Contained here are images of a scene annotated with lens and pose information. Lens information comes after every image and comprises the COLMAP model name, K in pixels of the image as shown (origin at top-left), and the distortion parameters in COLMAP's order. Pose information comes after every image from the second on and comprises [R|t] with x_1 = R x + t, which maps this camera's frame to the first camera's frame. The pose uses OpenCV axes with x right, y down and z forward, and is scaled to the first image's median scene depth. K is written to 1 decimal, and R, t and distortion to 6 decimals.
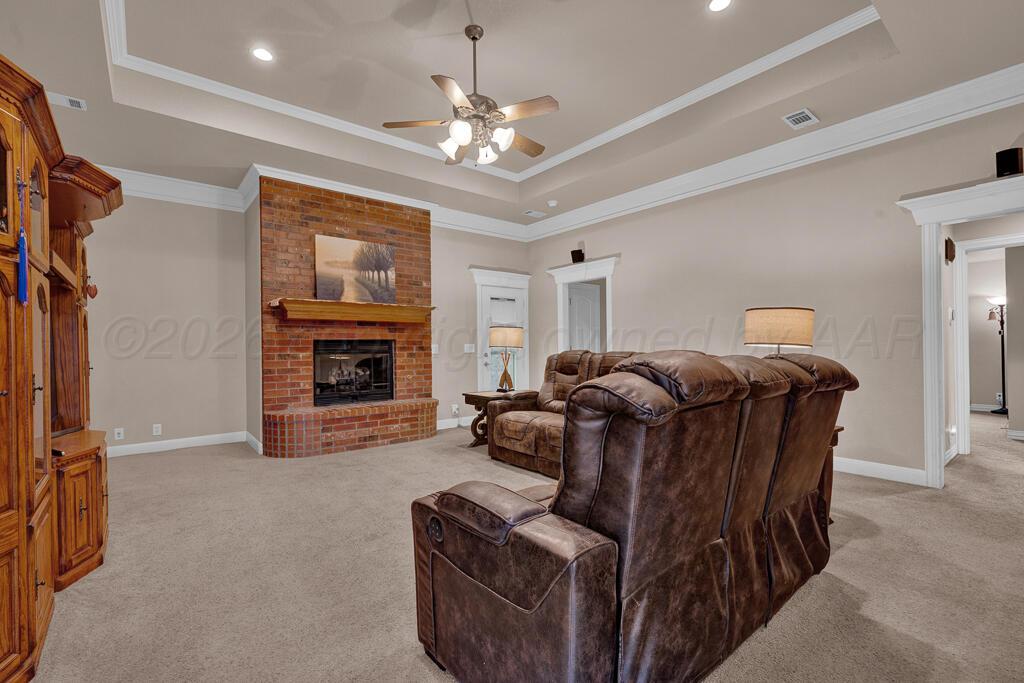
lens RADIAL K [[452.5, 0, 515.9], [0, 452.5, 345.4], [0, 0, 1]] dist [-0.001461, -0.000072]
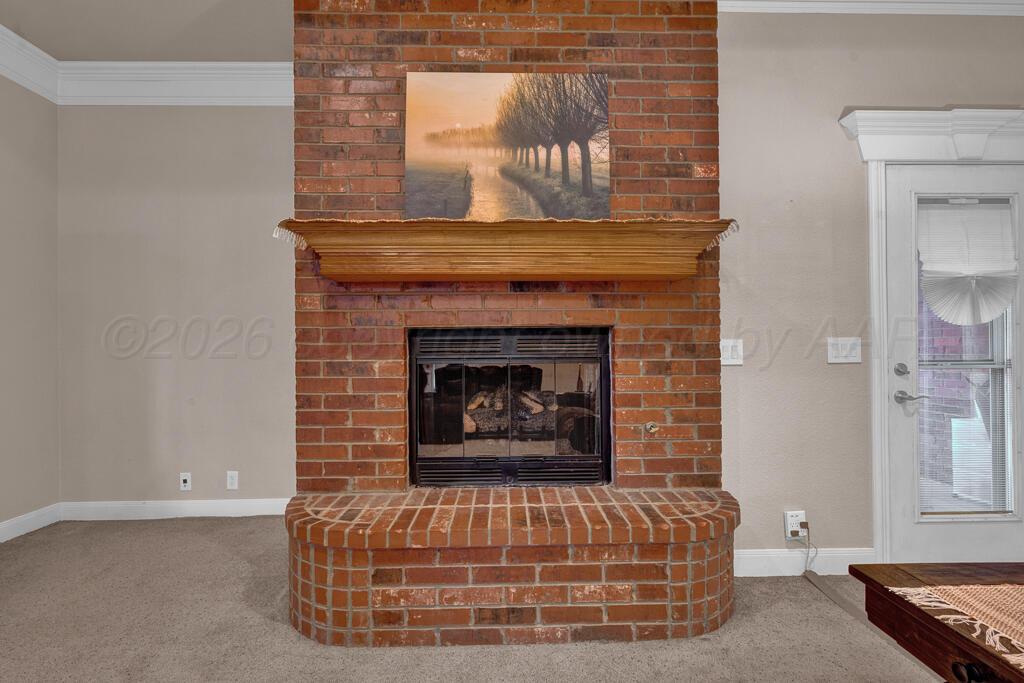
lens RADIAL K [[452.5, 0, 515.9], [0, 452.5, 345.4], [0, 0, 1]] dist [-0.001461, -0.000072]
pose [[0.786225, 0.000306, -0.617940, -0.102462], [0.001182, 0.999997, 0.001998, 0.002477], [0.617939, -0.002301, 0.786223, 0.683981]]
